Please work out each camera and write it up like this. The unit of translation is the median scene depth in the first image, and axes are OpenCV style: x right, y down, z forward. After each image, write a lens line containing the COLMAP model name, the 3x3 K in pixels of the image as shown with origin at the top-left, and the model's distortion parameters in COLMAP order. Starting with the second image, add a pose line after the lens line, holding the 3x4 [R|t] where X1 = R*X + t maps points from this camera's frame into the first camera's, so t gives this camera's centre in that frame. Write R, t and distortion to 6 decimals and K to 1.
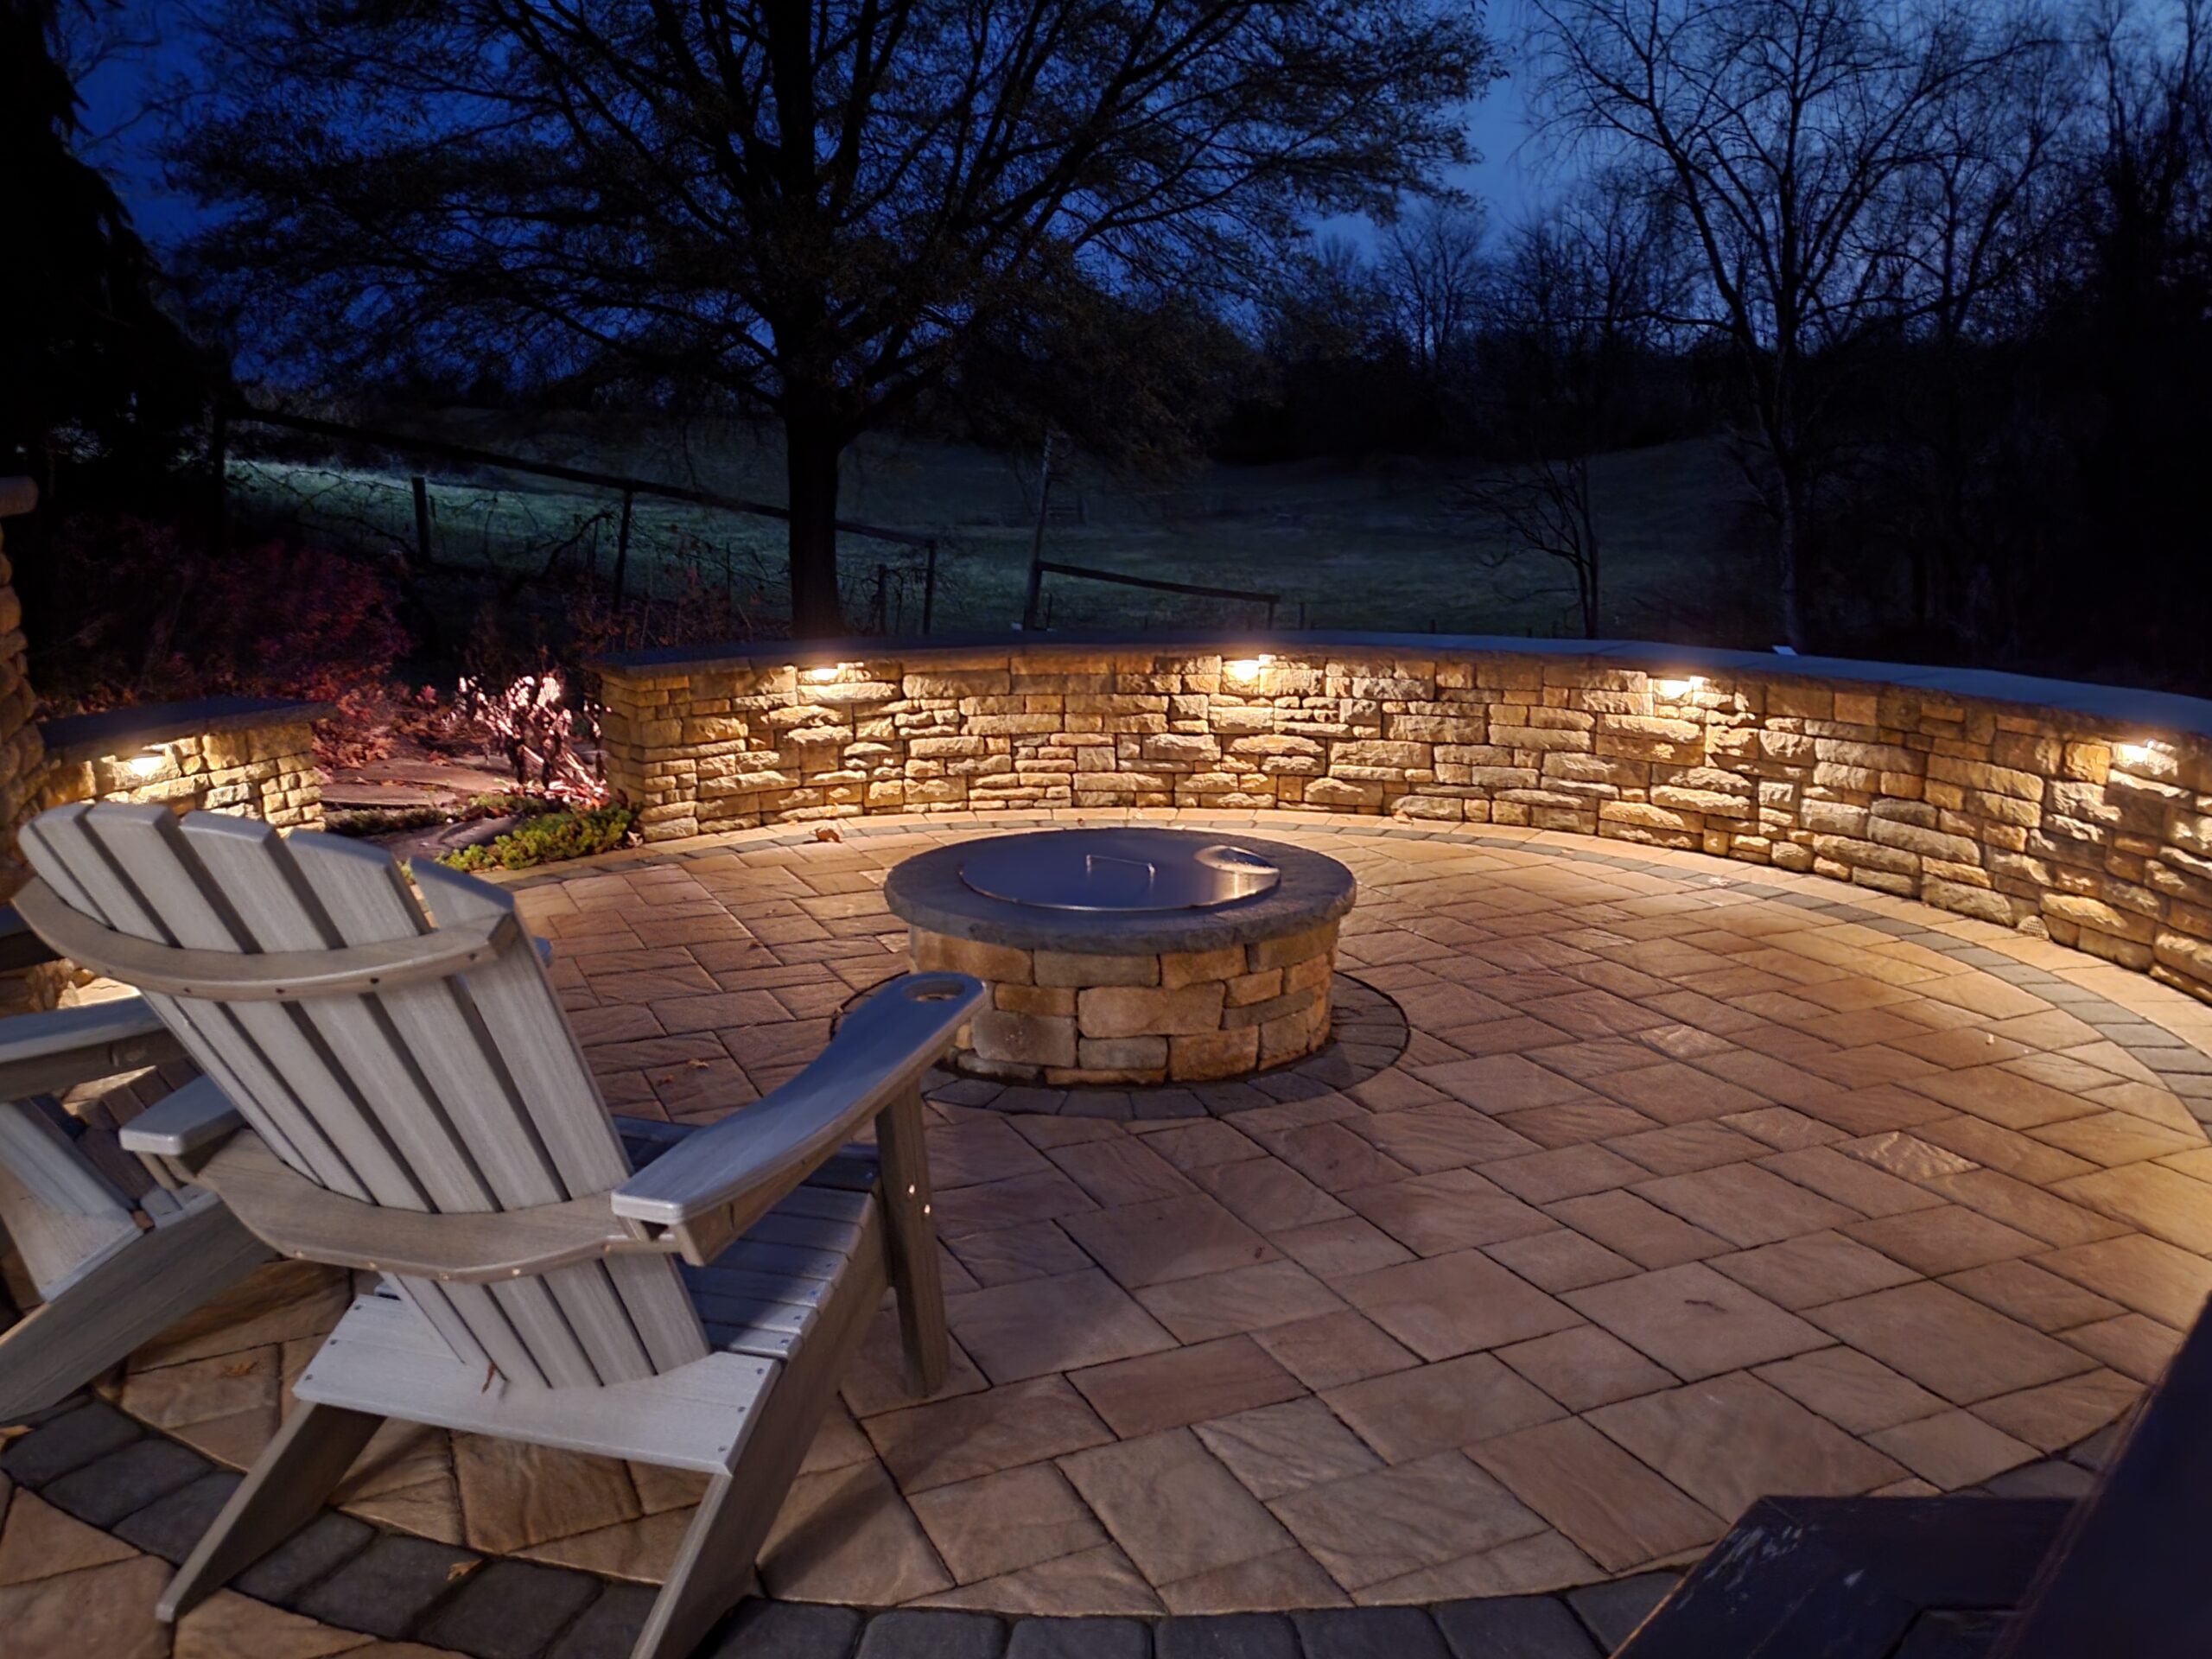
lens RADIAL K [[1756.3, 0, 1106.7], [0, 1756.3, 827.1], [0, 0, 1]] dist [0.006865, 0.026260]
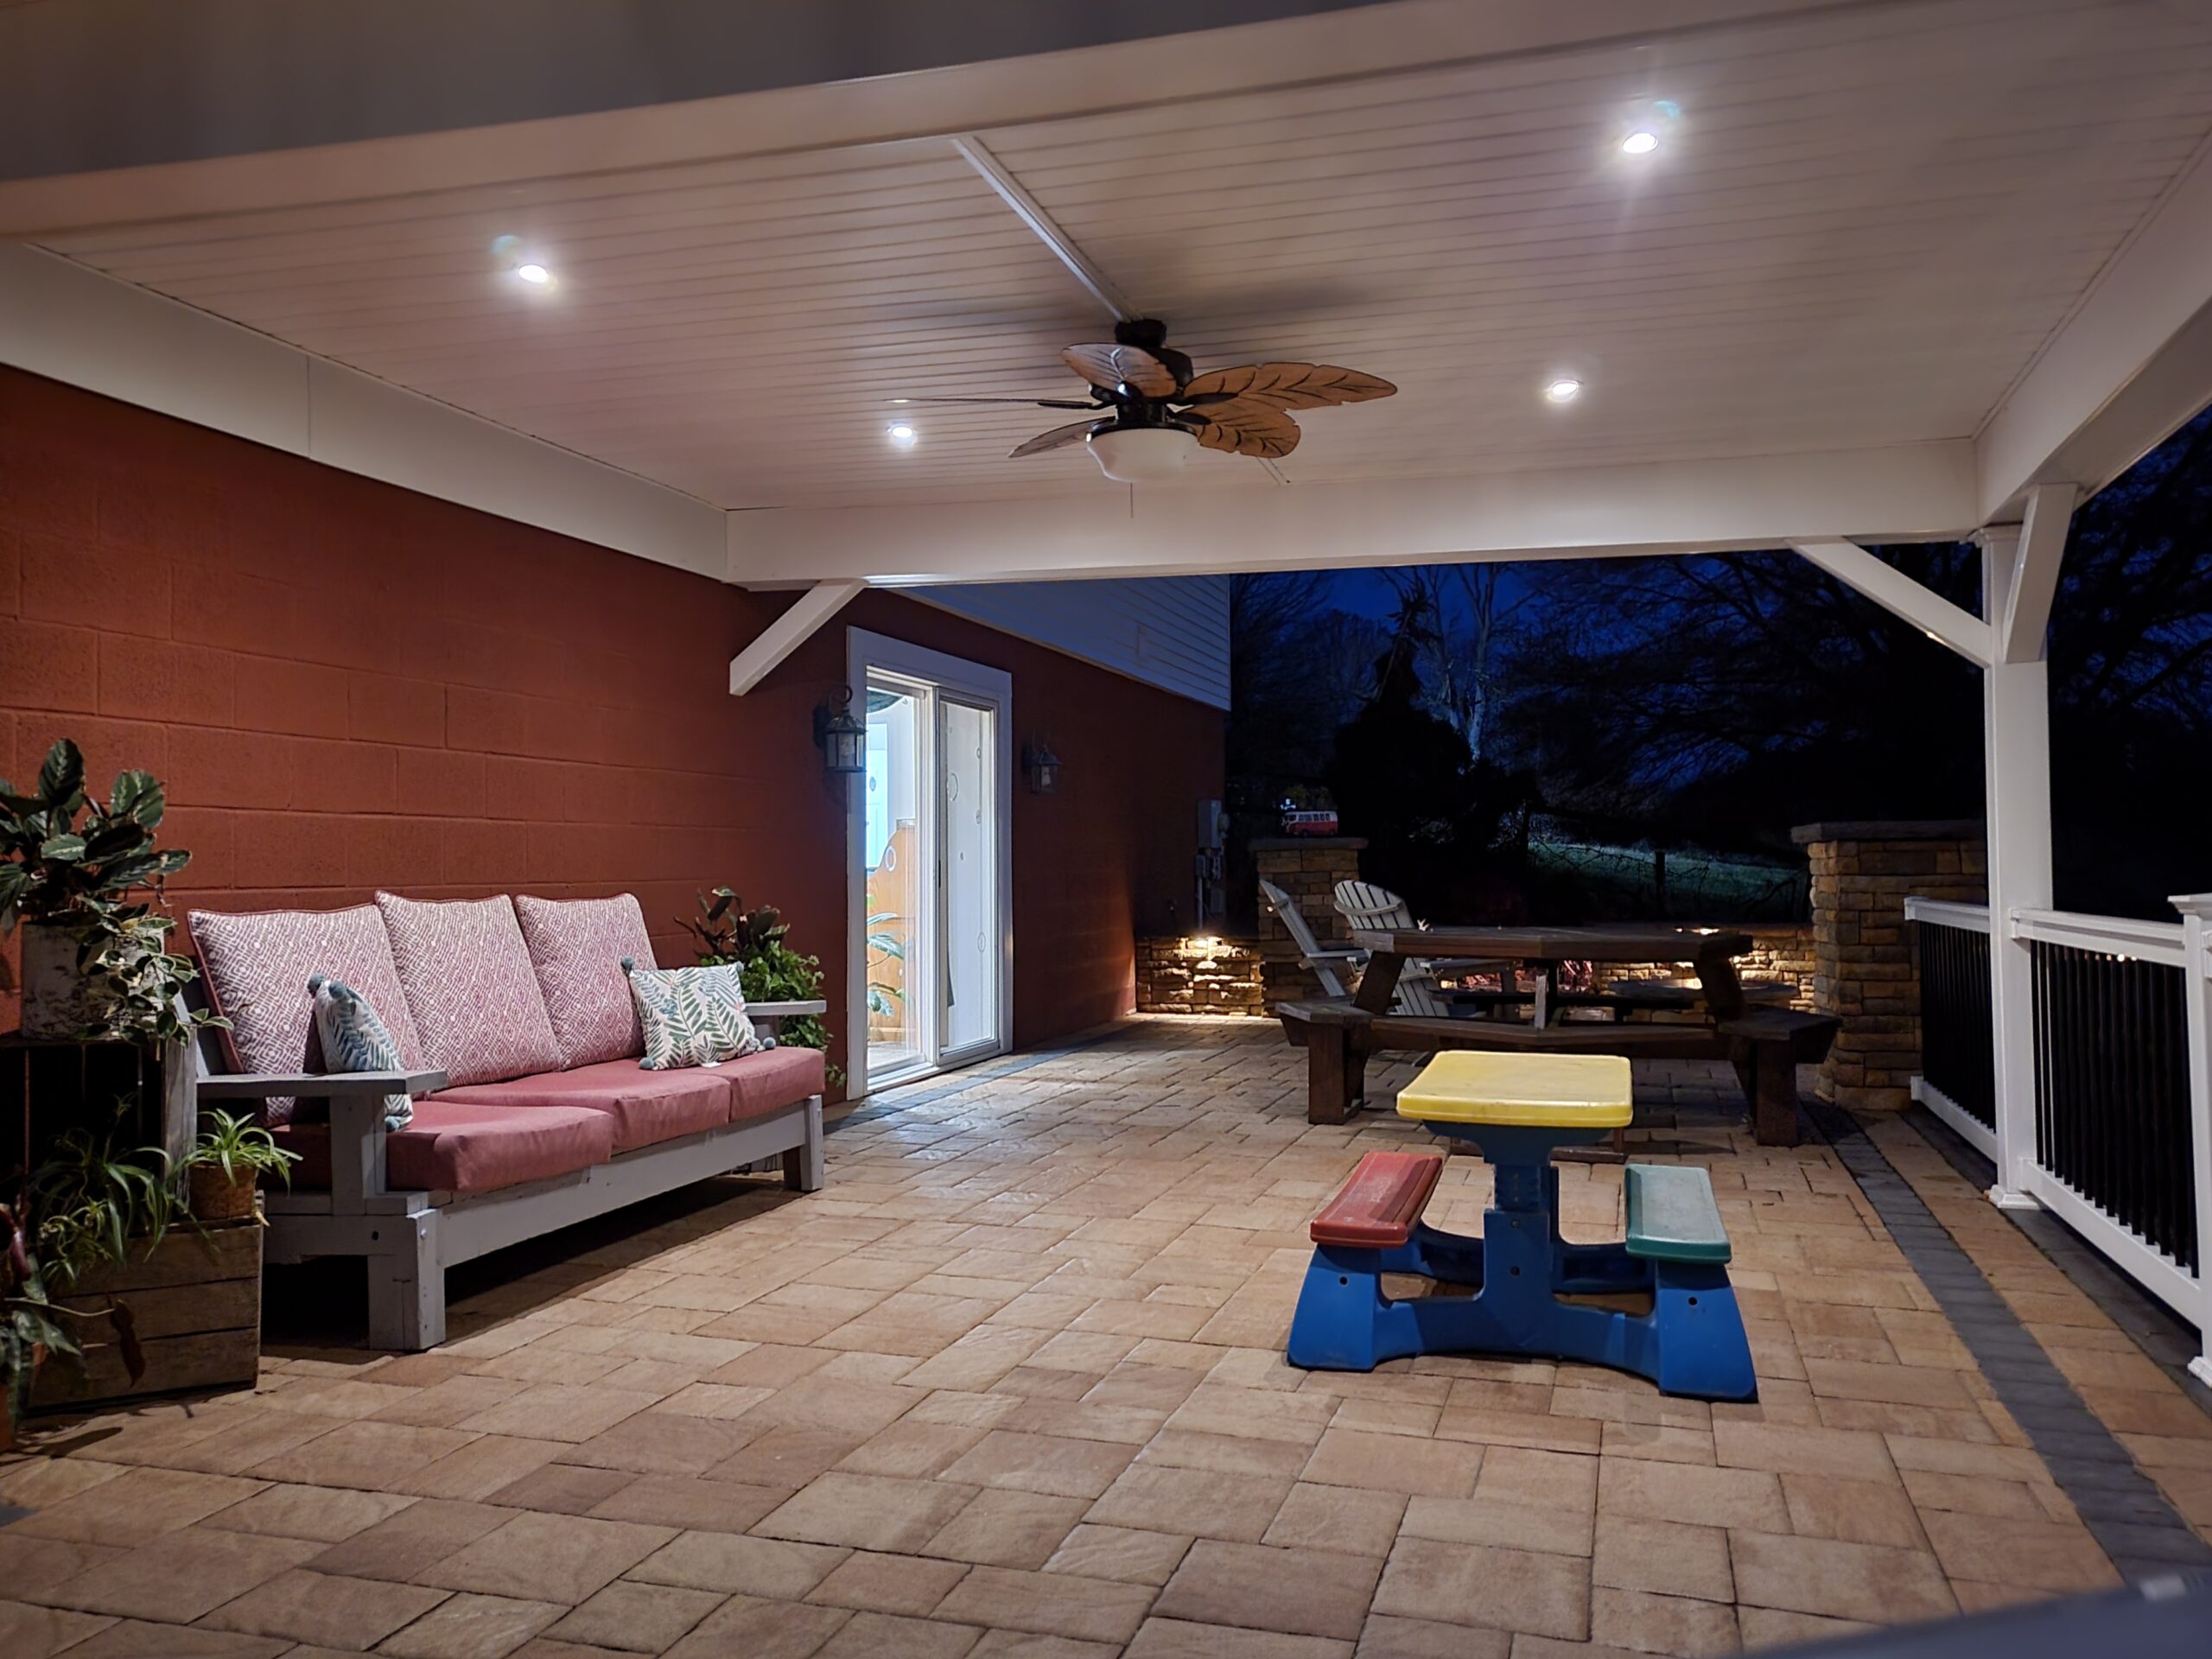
lens RADIAL K [[1756.3, 0, 1106.7], [0, 1756.3, 831.2], [0, 0, 1]] dist [0.006865, 0.026260]
pose [[0.753485, -0.002773, -0.657459, 0.646423], [-0.135797, 0.977772, -0.159756, 0.208804], [0.643288, 0.209655, 0.736360, -0.942650]]
